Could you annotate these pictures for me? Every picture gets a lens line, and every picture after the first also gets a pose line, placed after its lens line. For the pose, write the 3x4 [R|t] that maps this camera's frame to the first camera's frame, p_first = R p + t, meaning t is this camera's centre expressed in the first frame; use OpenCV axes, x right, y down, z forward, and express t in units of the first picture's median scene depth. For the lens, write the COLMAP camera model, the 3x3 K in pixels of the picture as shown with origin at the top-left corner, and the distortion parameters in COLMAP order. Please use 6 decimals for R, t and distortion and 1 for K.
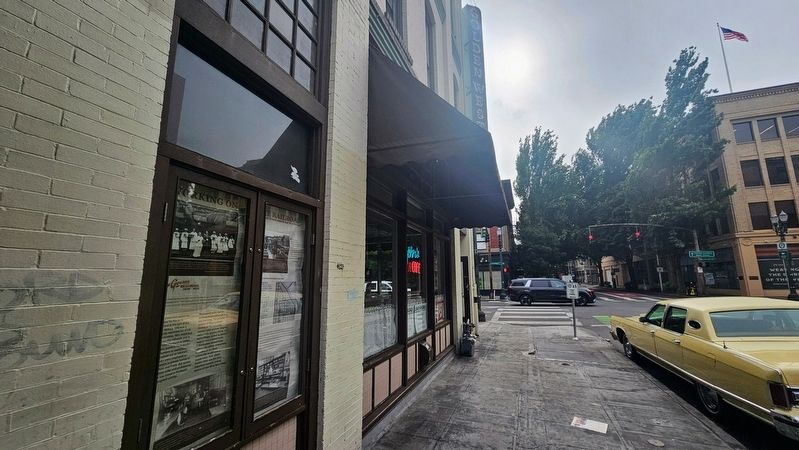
lens RADIAL K [[323.3, 0, 405.2], [0, 323.3, 228.0], [0, 0, 1]] dist [-0.000477, -0.000314]
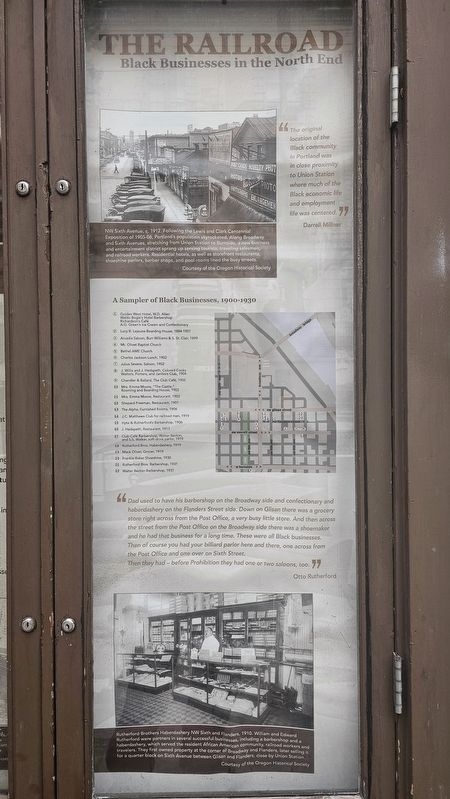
lens RADIAL K [[536.0, 0, 225.5], [0, 536.0, 401.1], [0, 0, 1]] dist [0.039045, -0.030570]
pose [[0.347901, 0.015113, -0.937409, -0.004083], [0.156589, 0.984888, 0.073993, 0.260513], [0.924362, -0.172530, 0.340277, 1.087689]]
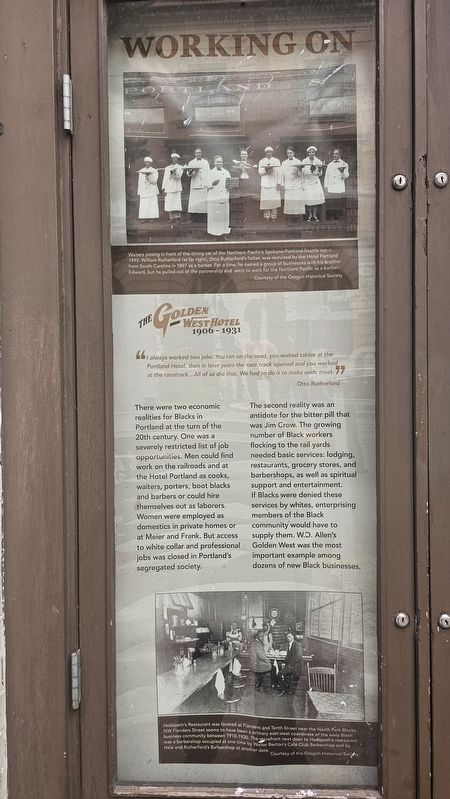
lens RADIAL K [[536.0, 0, 248.4], [0, 536.0, 402.9], [0, 0, 1]] dist [0.039045, -0.030570]
pose [[0.312581, 0.016045, -0.949756, -0.106819], [0.160726, 0.984547, 0.069531, 0.218420], [0.936195, -0.174385, 0.305171, 0.805386]]
